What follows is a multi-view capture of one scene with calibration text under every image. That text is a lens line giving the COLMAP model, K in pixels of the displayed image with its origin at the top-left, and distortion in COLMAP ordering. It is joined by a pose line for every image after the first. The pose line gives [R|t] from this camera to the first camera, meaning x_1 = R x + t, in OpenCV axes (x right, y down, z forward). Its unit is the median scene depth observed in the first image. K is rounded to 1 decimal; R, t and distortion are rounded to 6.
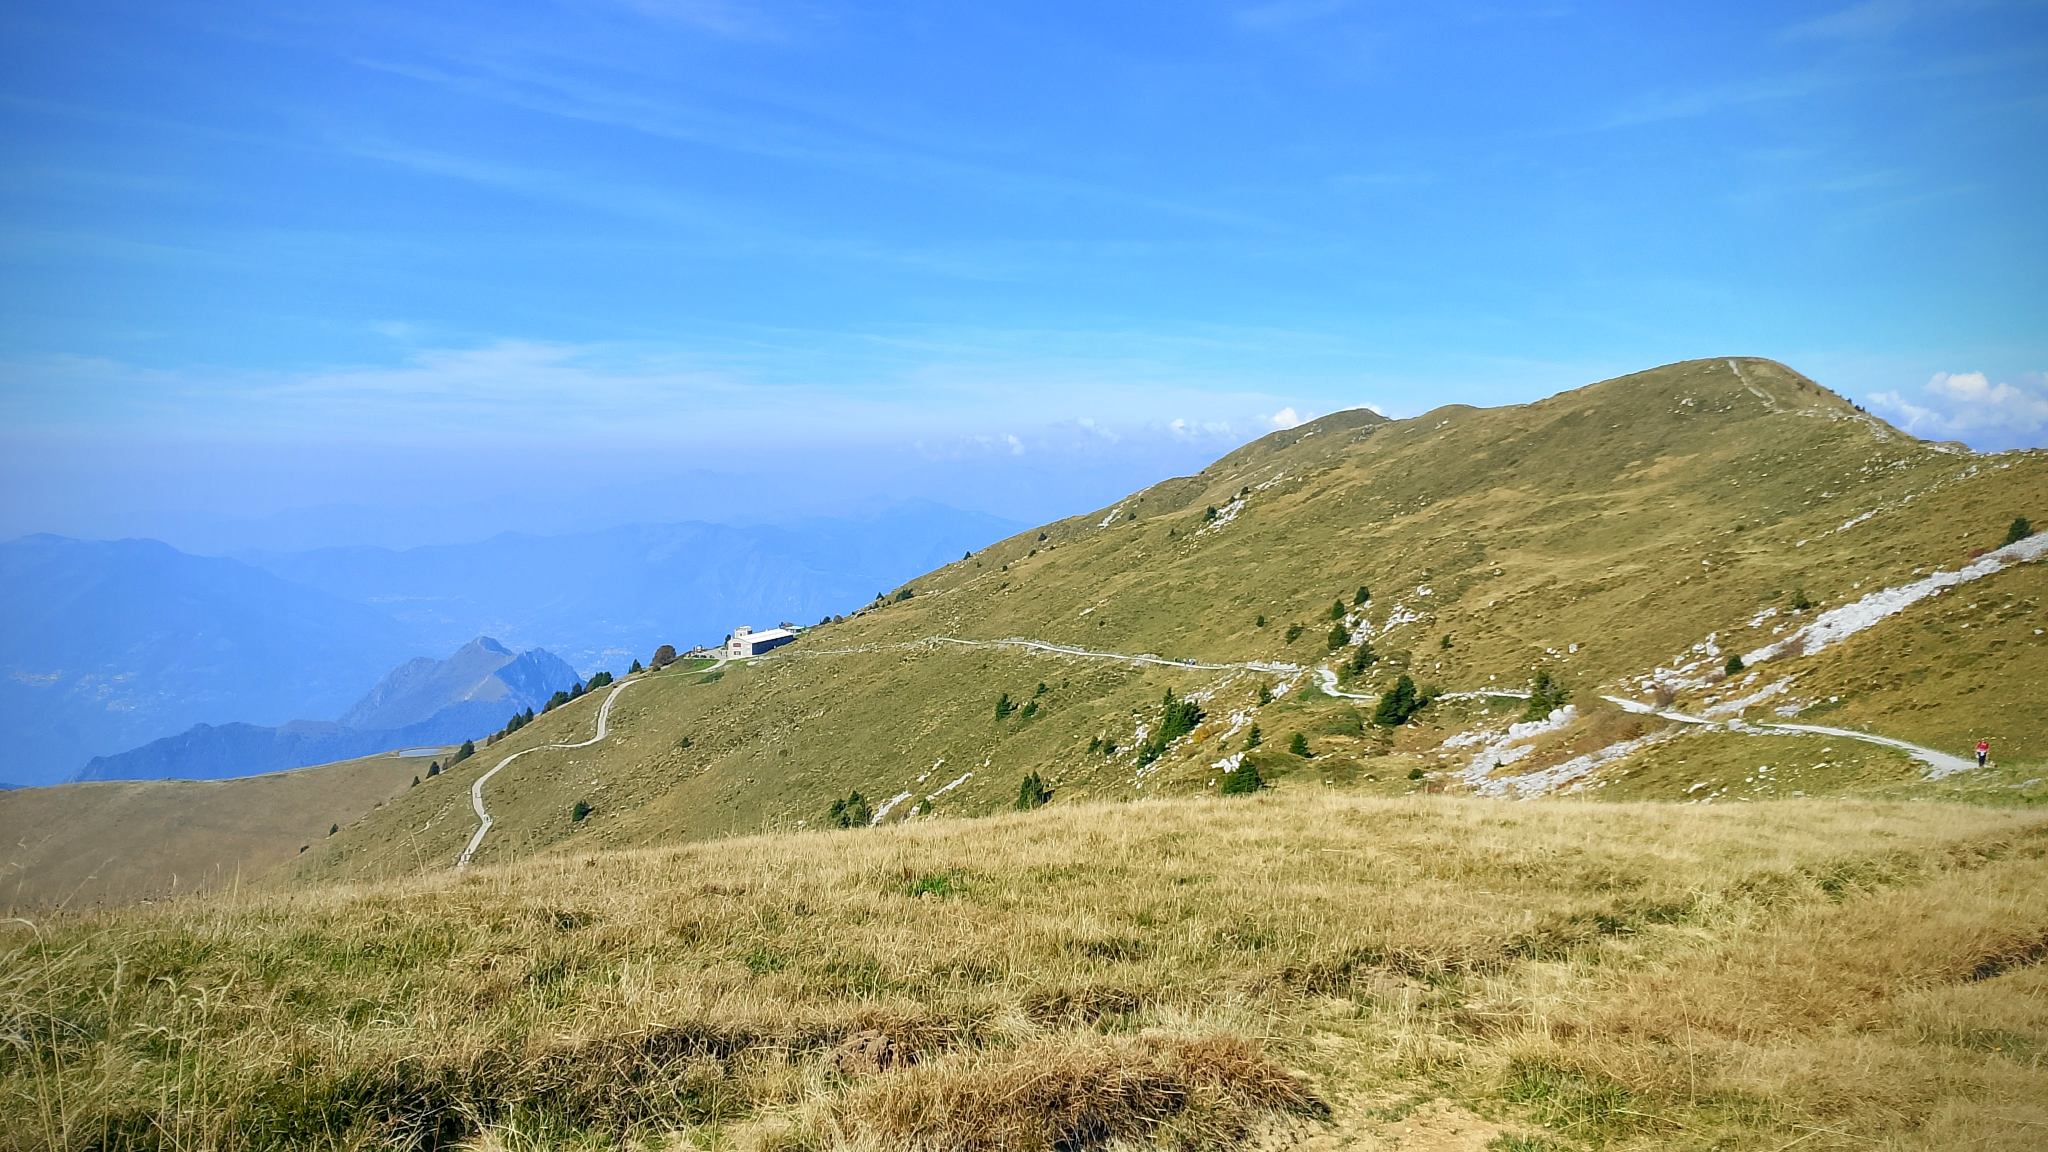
lens RADIAL K [[1427.2, 0, 1028.9], [0, 1427.2, 576.2], [0, 0, 1]] dist [0.010571, -0.002399]
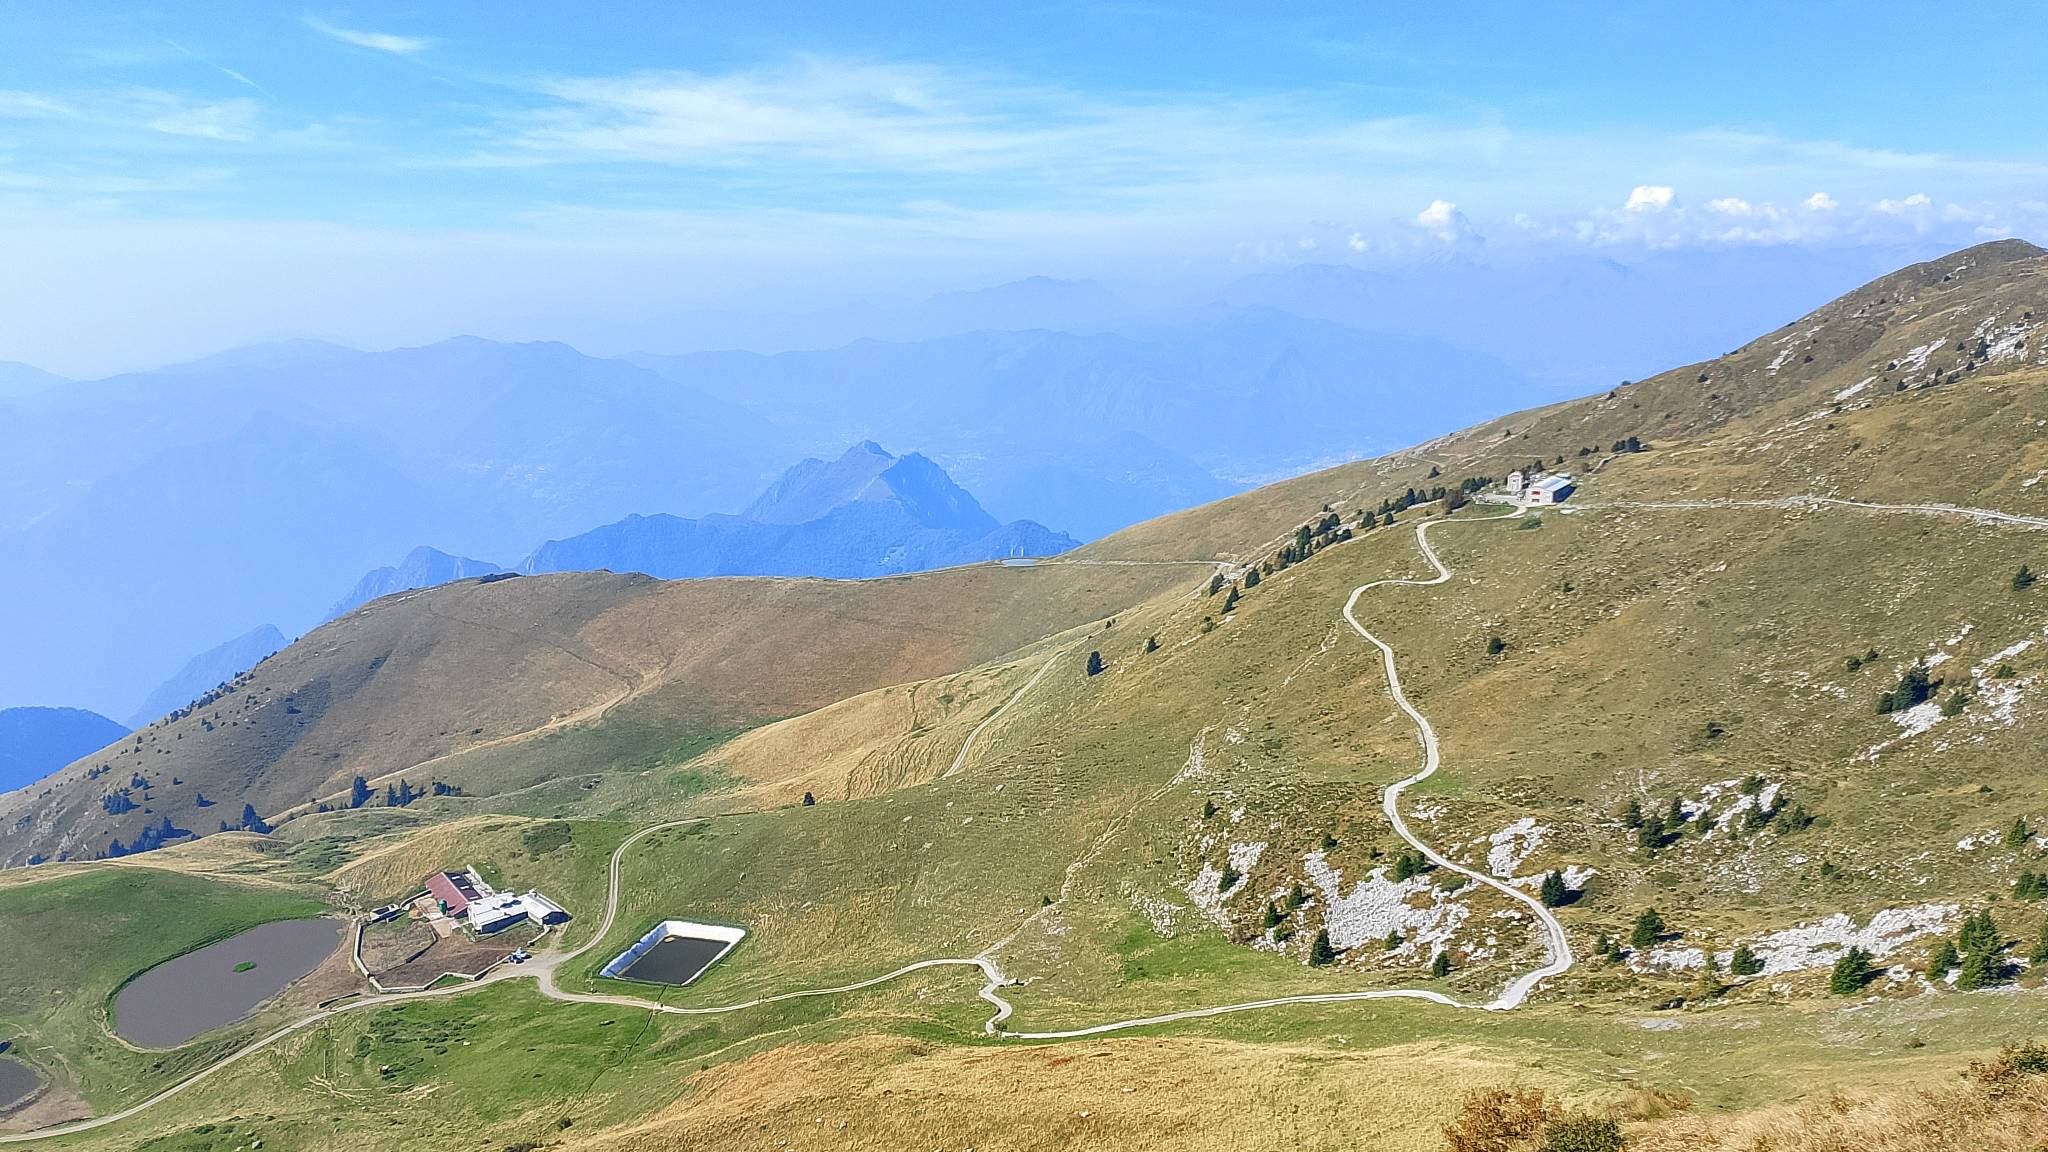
lens RADIAL K [[1427.2, 0, 1022.3], [0, 1427.2, 571.3], [0, 0, 1]] dist [0.010571, -0.002399]
pose [[0.974344, 0.041255, -0.221251, -0.230257], [-0.011981, 0.991170, 0.132057, -0.020660], [0.224746, -0.126019, 0.966234, -0.090493]]
